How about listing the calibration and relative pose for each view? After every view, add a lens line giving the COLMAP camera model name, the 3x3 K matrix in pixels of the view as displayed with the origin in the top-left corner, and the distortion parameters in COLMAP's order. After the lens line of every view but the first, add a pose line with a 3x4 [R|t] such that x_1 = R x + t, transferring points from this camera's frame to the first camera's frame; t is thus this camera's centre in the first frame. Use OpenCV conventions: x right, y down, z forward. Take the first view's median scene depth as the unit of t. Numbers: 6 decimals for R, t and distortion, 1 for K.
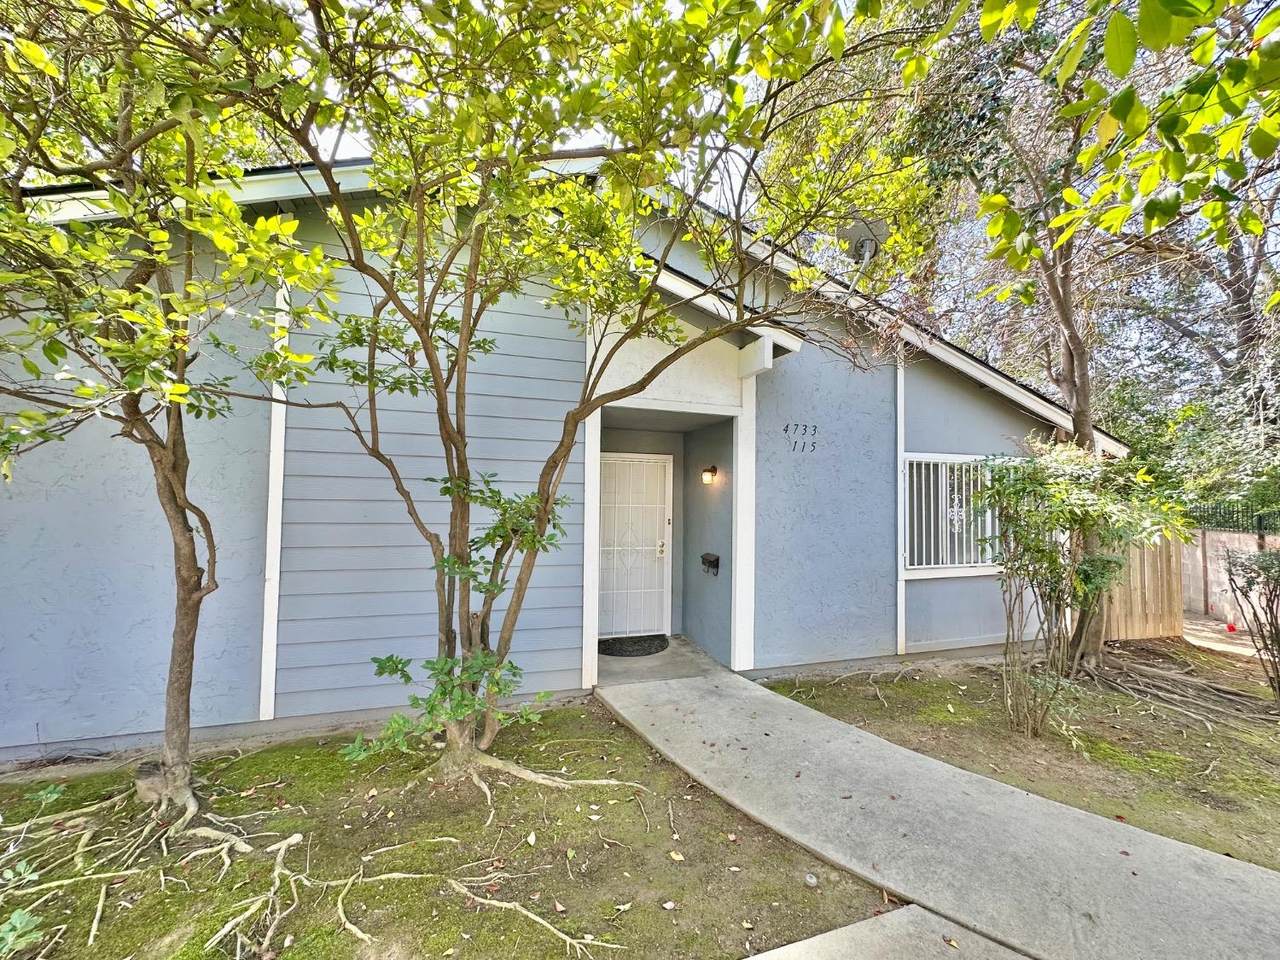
lens RADIAL K [[513.1, 0, 640.6], [0, 513.1, 478.5], [0, 0, 1]] dist [-0.000180, 0.000128]
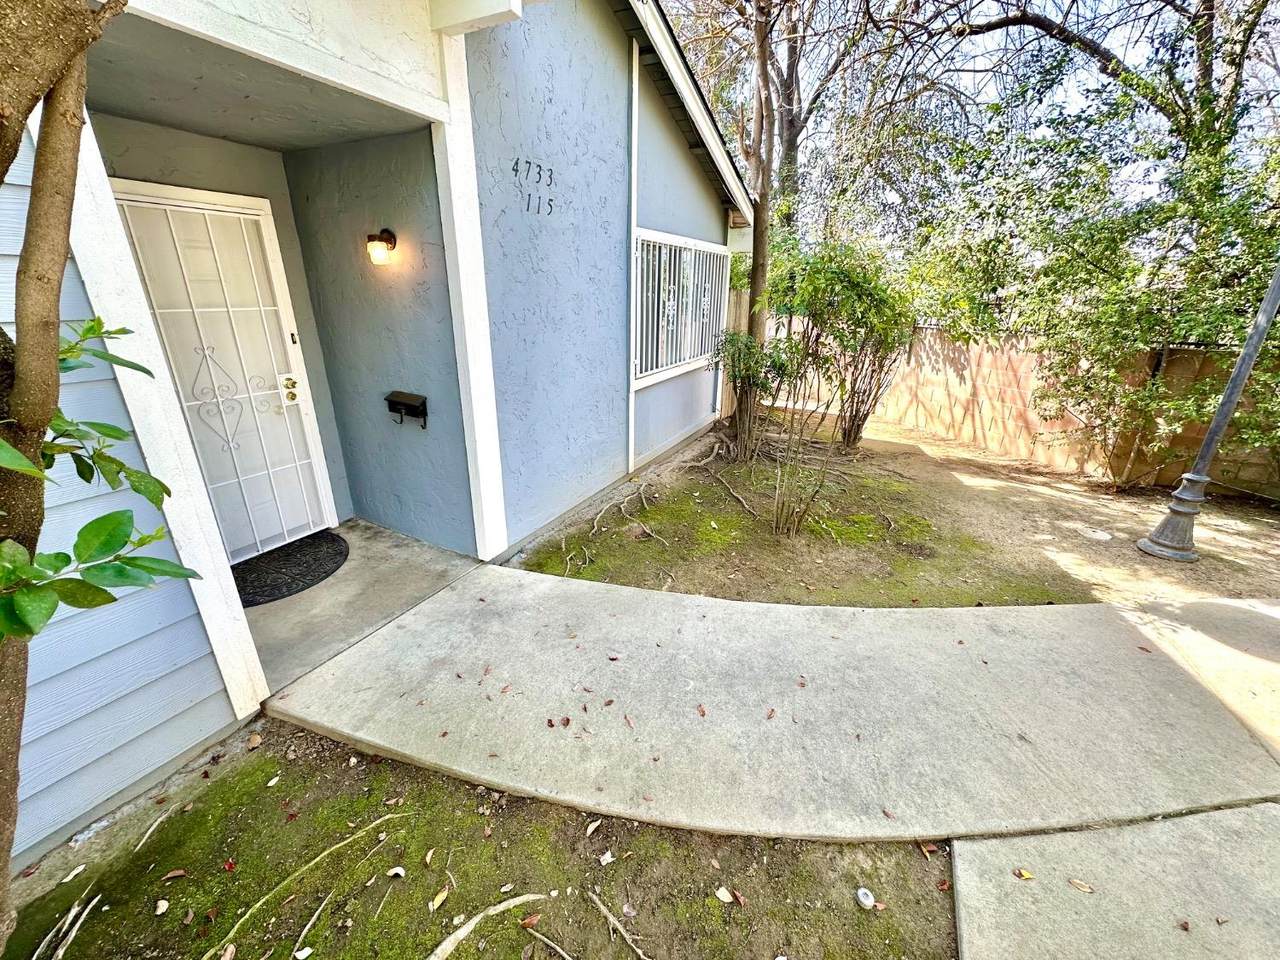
lens RADIAL K [[513.1, 0, 640.6], [0, 513.1, 480.1], [0, 0, 1]] dist [-0.000180, 0.000128]
pose [[0.713900, -0.249879, 0.654146, -0.091248], [-0.031495, 0.921761, 0.386478, 0.001501], [-0.699539, -0.296509, 0.650175, 0.432047]]
